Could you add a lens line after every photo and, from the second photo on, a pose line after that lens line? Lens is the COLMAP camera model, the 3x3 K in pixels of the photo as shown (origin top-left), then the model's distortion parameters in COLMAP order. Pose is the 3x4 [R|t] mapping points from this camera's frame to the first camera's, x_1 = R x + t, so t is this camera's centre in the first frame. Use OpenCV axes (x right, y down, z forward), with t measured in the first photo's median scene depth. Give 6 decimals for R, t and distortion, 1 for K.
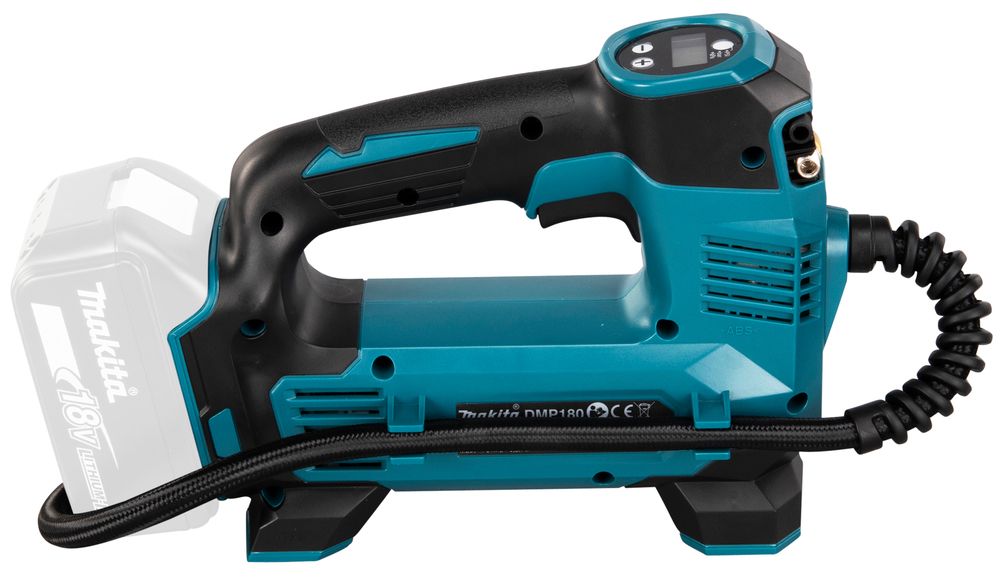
lens RADIAL K [[1646.6, 0, 498.6], [0, 1646.6, 294.2], [0, 0, 1]] dist [0.067199, 0.000000]
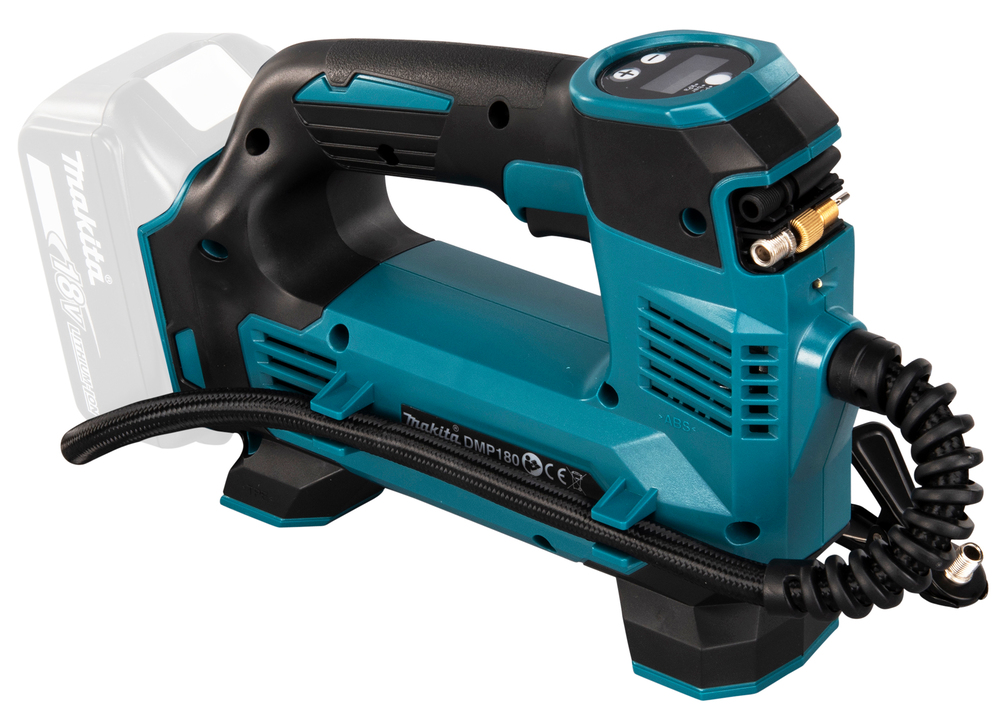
lens RADIAL K [[1961.5, 0, 501.0], [0, 1961.5, 354.6], [0, 0, 1]] dist [0.032055, 0.000000]
pose [[0.906538, 0.308664, -0.287950, 0.300567], [-0.292352, 0.951154, 0.099182, -0.072699], [0.304499, -0.005729, 0.952496, 0.040019]]
